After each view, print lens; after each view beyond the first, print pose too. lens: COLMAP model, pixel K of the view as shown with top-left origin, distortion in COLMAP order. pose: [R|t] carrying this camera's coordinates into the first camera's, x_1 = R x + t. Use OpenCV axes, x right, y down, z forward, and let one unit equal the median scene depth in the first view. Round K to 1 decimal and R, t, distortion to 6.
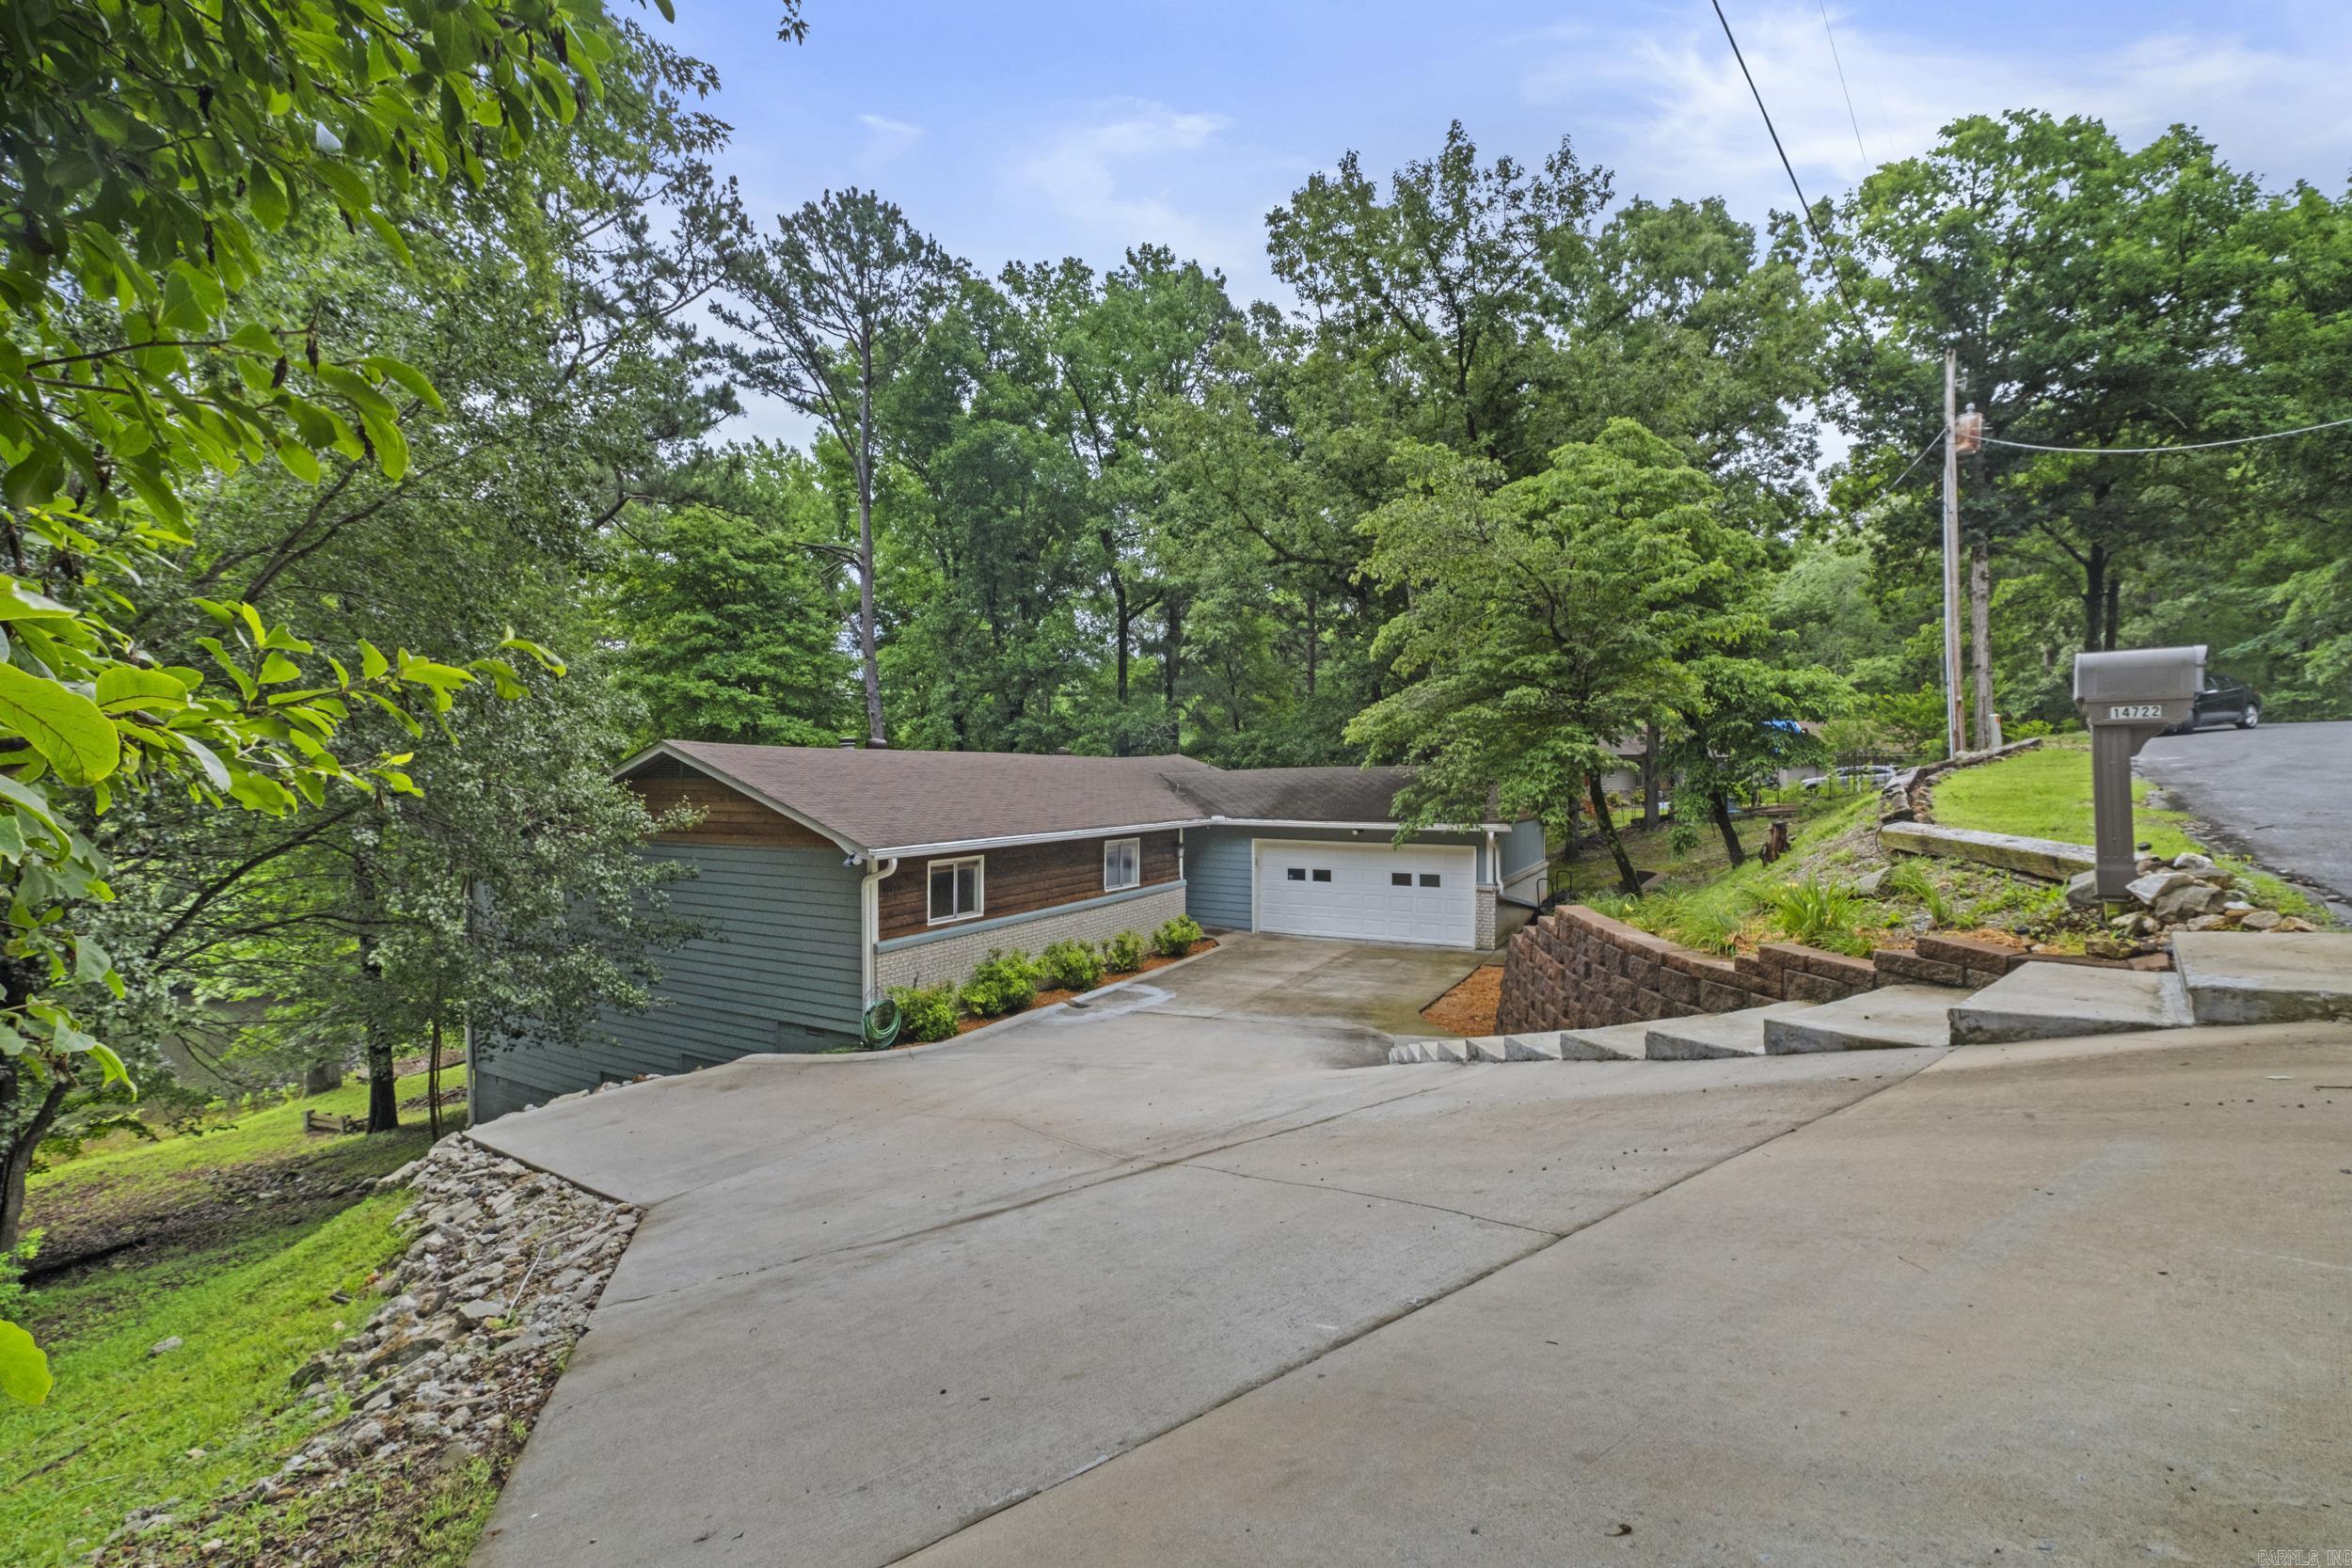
lens RADIAL K [[945.4, 0, 1176.0], [0, 945.4, 784.0], [0, 0, 1]] dist [0.000398, 0.000054]
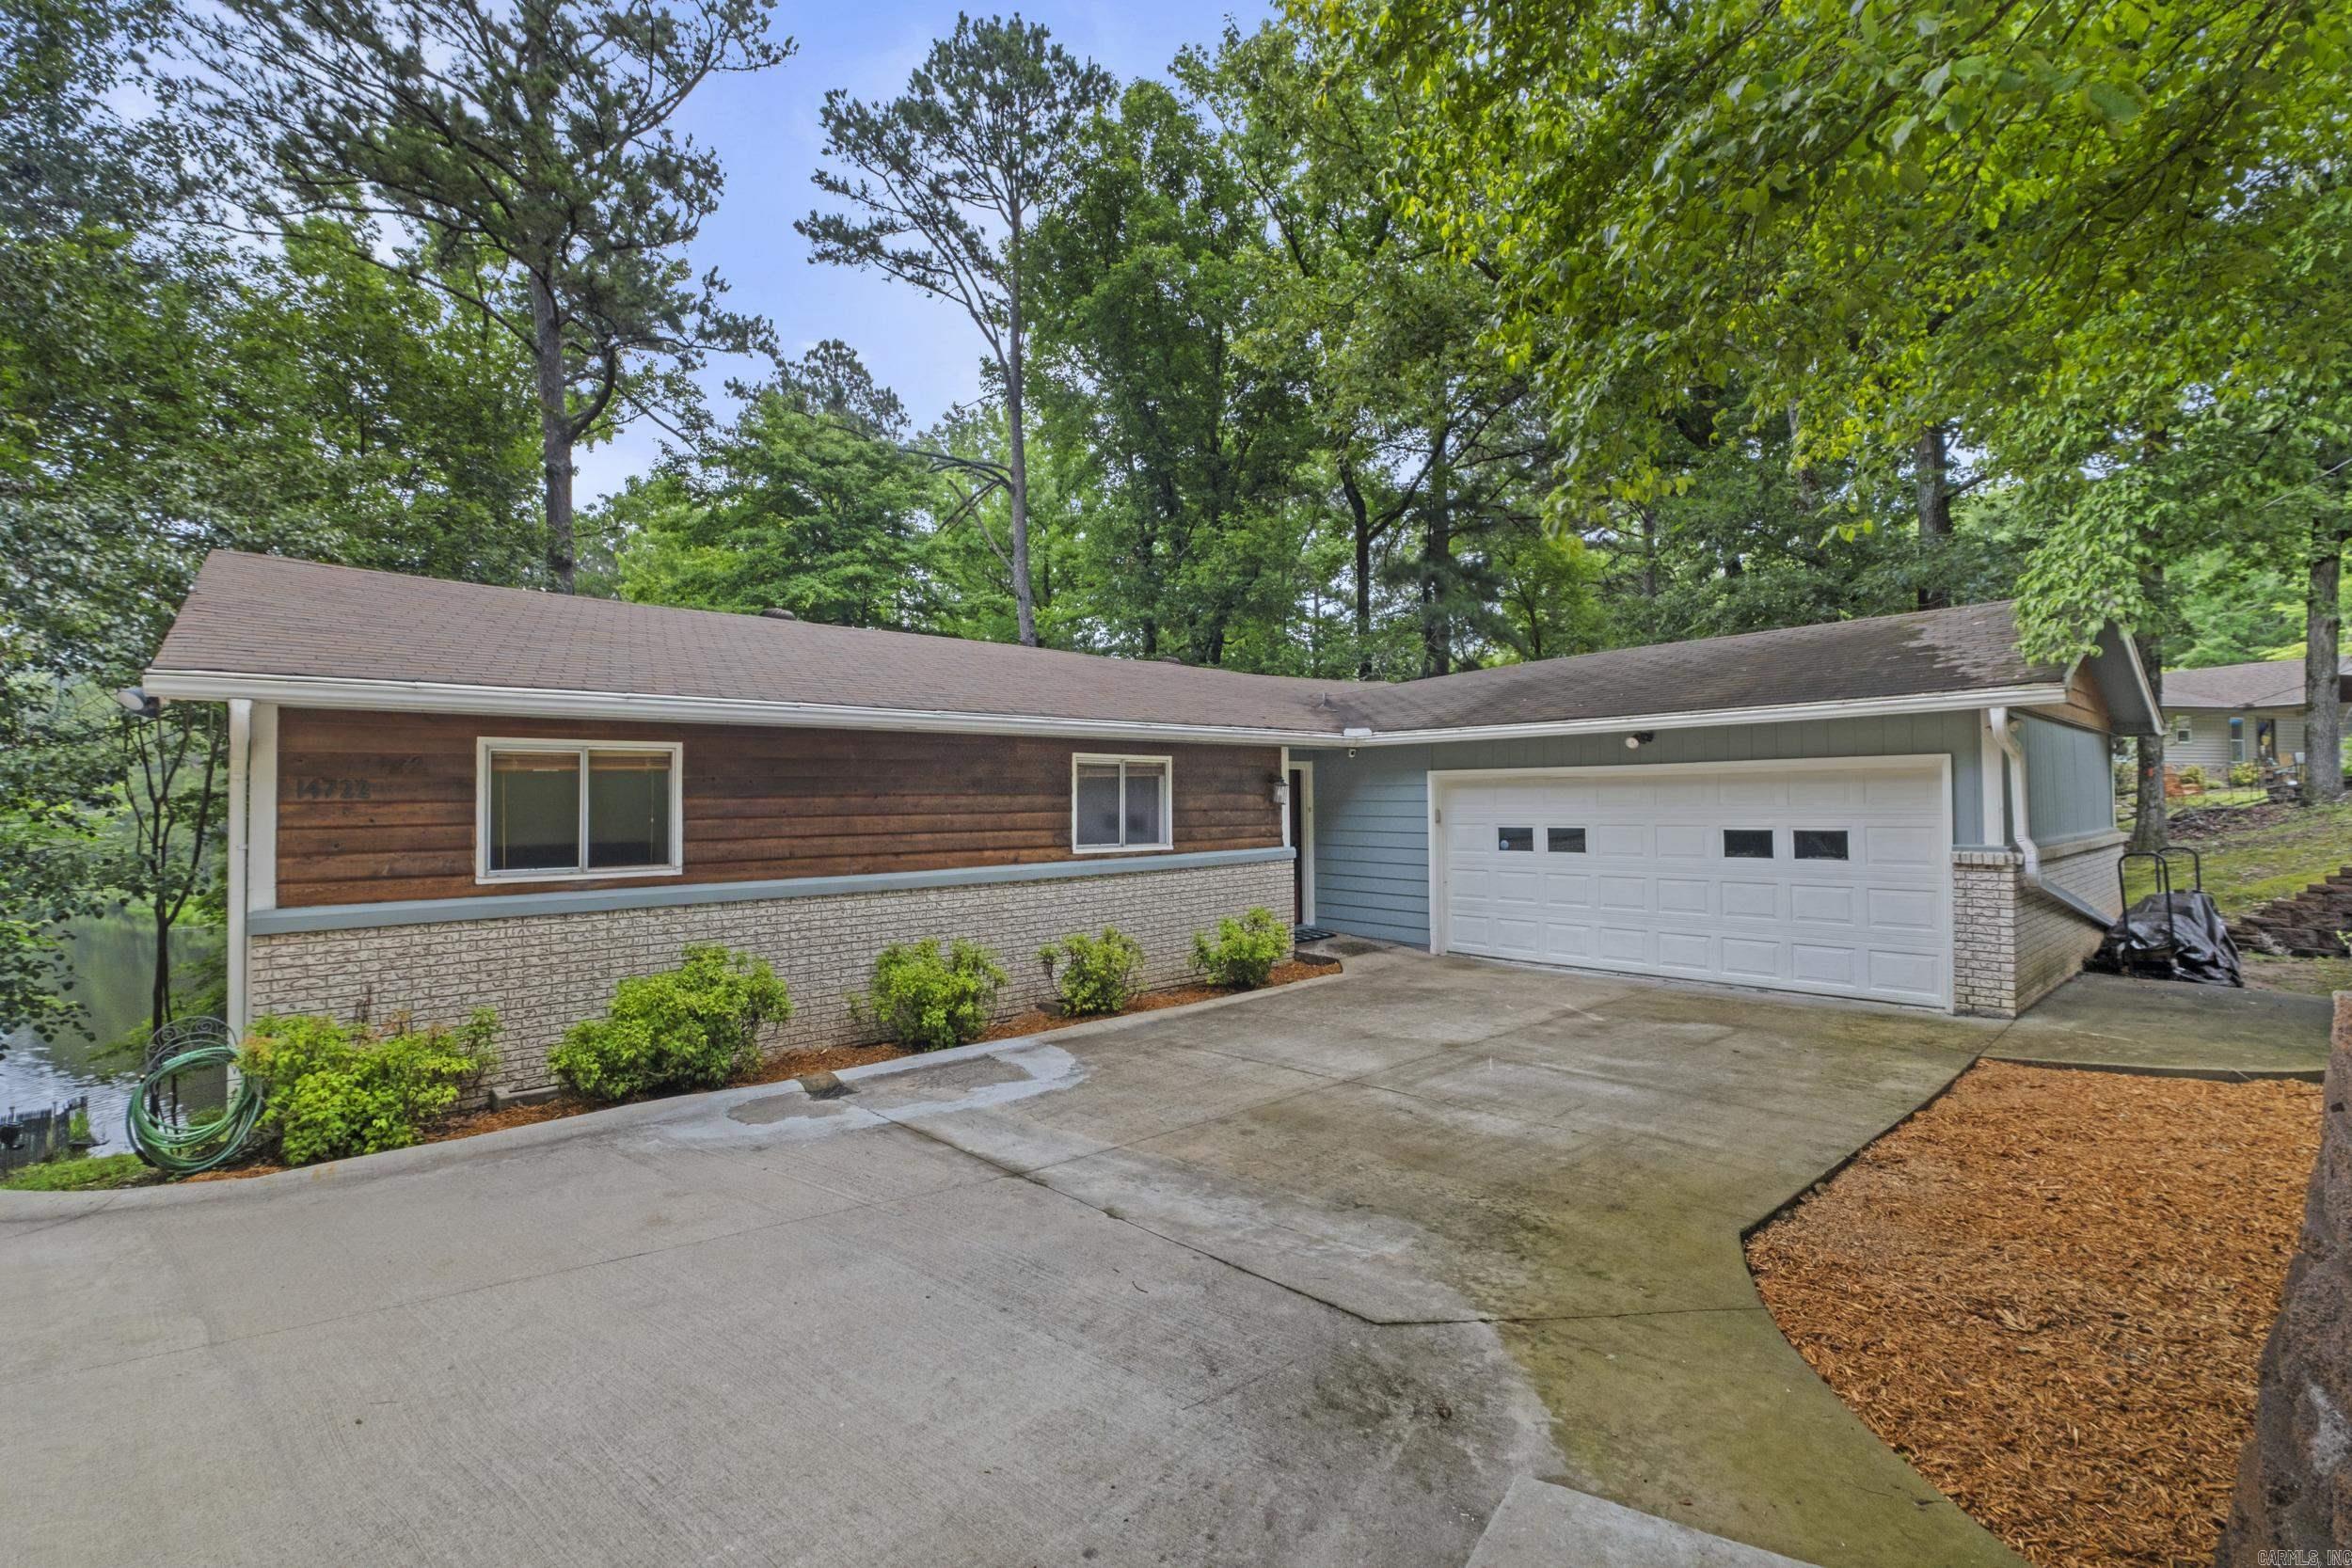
lens RADIAL K [[1080.3, 0, 1103.0], [0, 1080.3, 774.8], [0, 0, 1]] dist [-0.002790, -0.000360]
pose [[0.942200, -0.010684, -0.334879, 0.138277], [0.007137, 0.999905, -0.011821, 0.081279], [0.334974, 0.008747, 0.942187, 0.471926]]
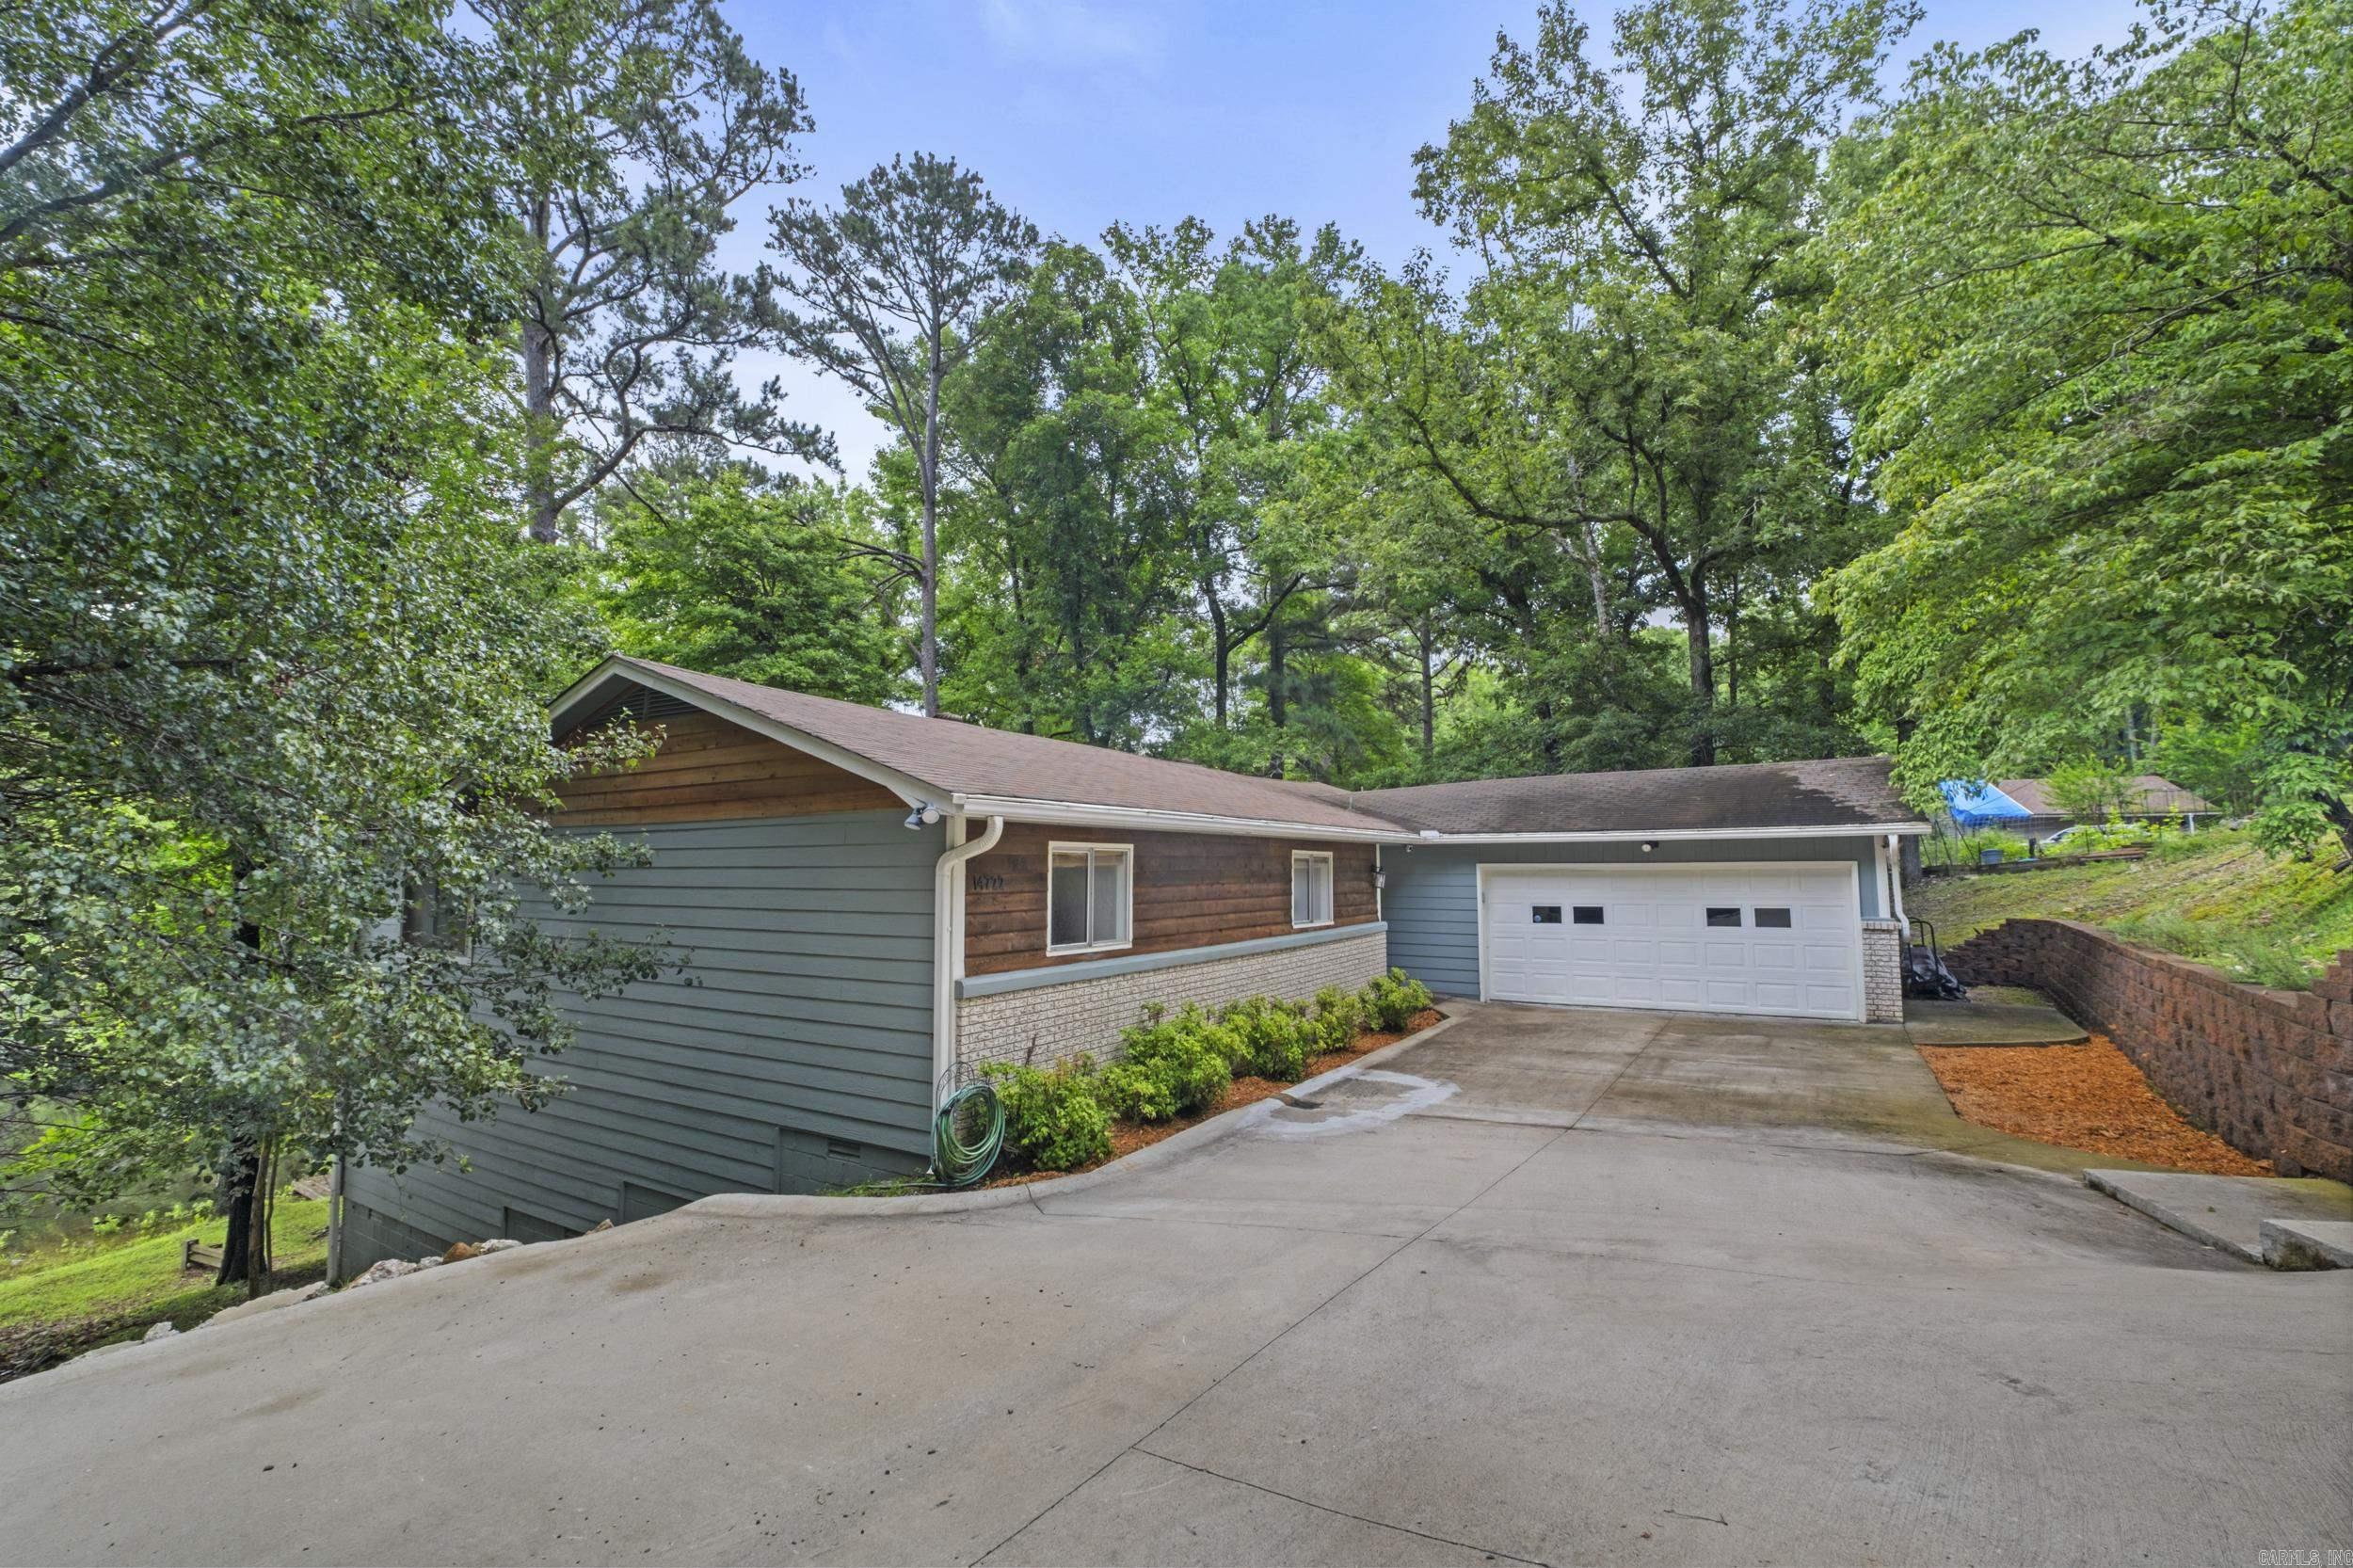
lens RADIAL K [[1035.0, 0, 1230.5], [0, 1035.0, 760.3], [0, 0, 1]] dist [-0.002077, -0.000189]
pose [[0.999753, 0.000559, -0.022229, -0.105331], [-0.002740, 0.995159, -0.098236, 0.071075], [0.022067, 0.098272, 0.994915, 0.284231]]
